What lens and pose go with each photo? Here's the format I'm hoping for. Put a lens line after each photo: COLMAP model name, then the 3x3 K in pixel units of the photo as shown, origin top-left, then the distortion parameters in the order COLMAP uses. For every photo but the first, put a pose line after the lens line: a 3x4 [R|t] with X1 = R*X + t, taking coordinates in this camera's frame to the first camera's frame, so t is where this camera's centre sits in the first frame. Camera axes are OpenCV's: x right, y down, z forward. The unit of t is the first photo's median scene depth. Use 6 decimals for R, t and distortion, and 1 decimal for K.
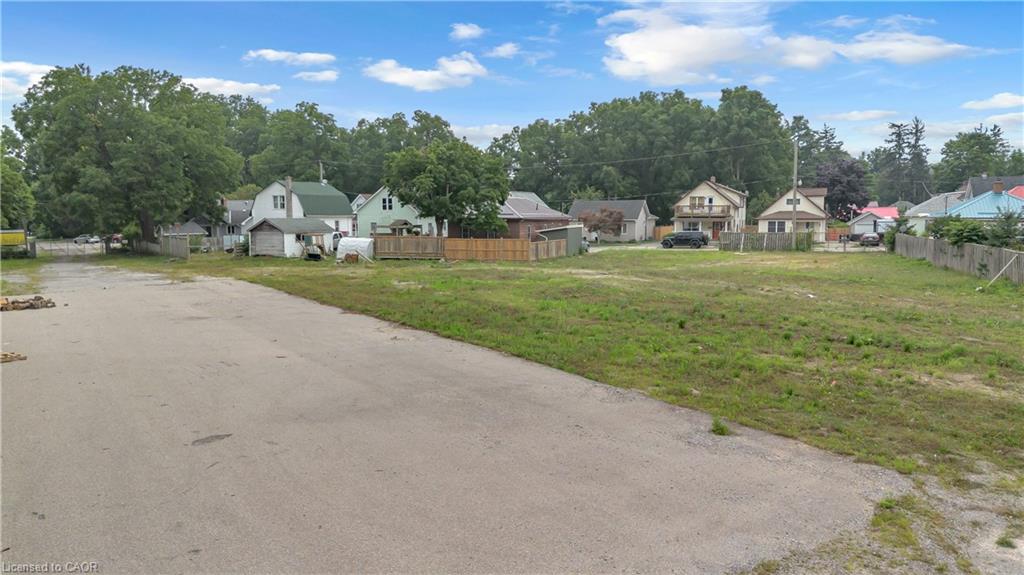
lens RADIAL K [[731.5, 0, 516.4], [0, 731.5, 287.3], [0, 0, 1]] dist [0.083672, -0.092050]
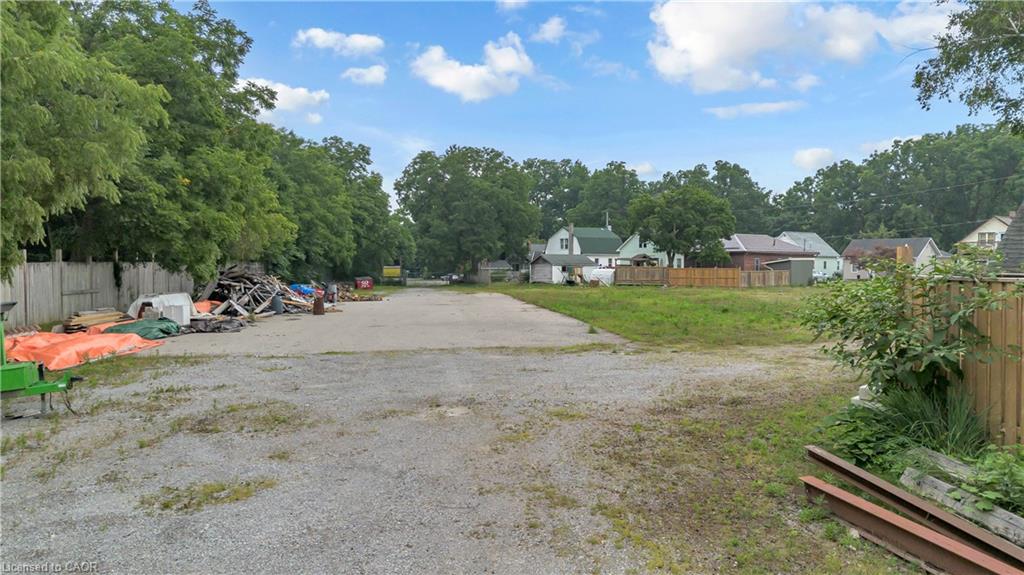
lens RADIAL K [[731.5, 0, 508.2], [0, 731.5, 288.6], [0, 0, 1]] dist [0.083672, -0.092050]
pose [[0.886708, 0.015013, -0.462086, 0.163876], [-0.046333, 0.997327, -0.056506, 0.034466], [0.460002, 0.071514, 0.885033, -0.132937]]
